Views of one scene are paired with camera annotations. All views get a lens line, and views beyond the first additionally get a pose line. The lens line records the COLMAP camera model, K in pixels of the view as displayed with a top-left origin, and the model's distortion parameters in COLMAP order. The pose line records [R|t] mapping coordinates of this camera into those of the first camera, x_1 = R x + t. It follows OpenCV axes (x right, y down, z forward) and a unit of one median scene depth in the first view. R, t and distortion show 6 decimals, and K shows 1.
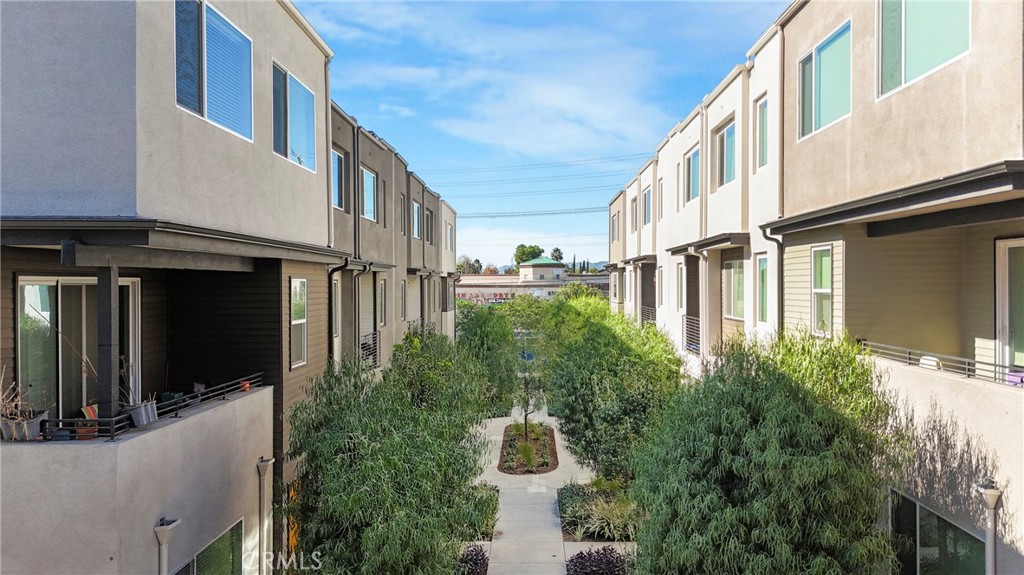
lens RADIAL K [[776.0, 0, 512.0], [0, 776.0, 287.5], [0, 0, 1]] dist [0.090047, -0.099431]
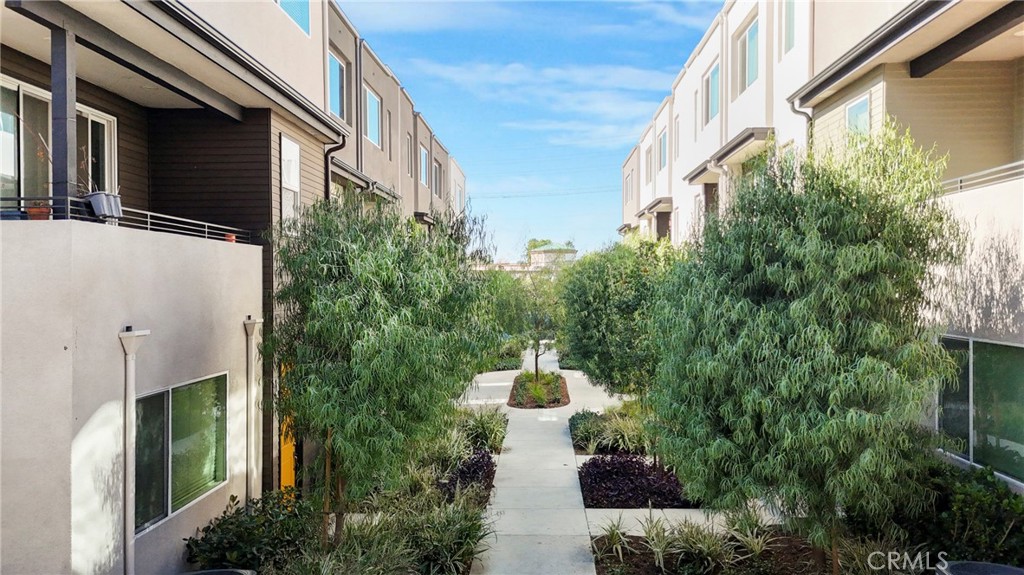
lens RADIAL K [[776.0, 0, 512.0], [0, 776.0, 287.5], [0, 0, 1]] dist [0.090047, -0.099431]
pose [[0.999880, -0.000062, -0.015485, 0.003774], [0.000023, 0.999997, -0.002510, 0.126987], [0.015485, 0.002509, 0.999877, 0.055501]]
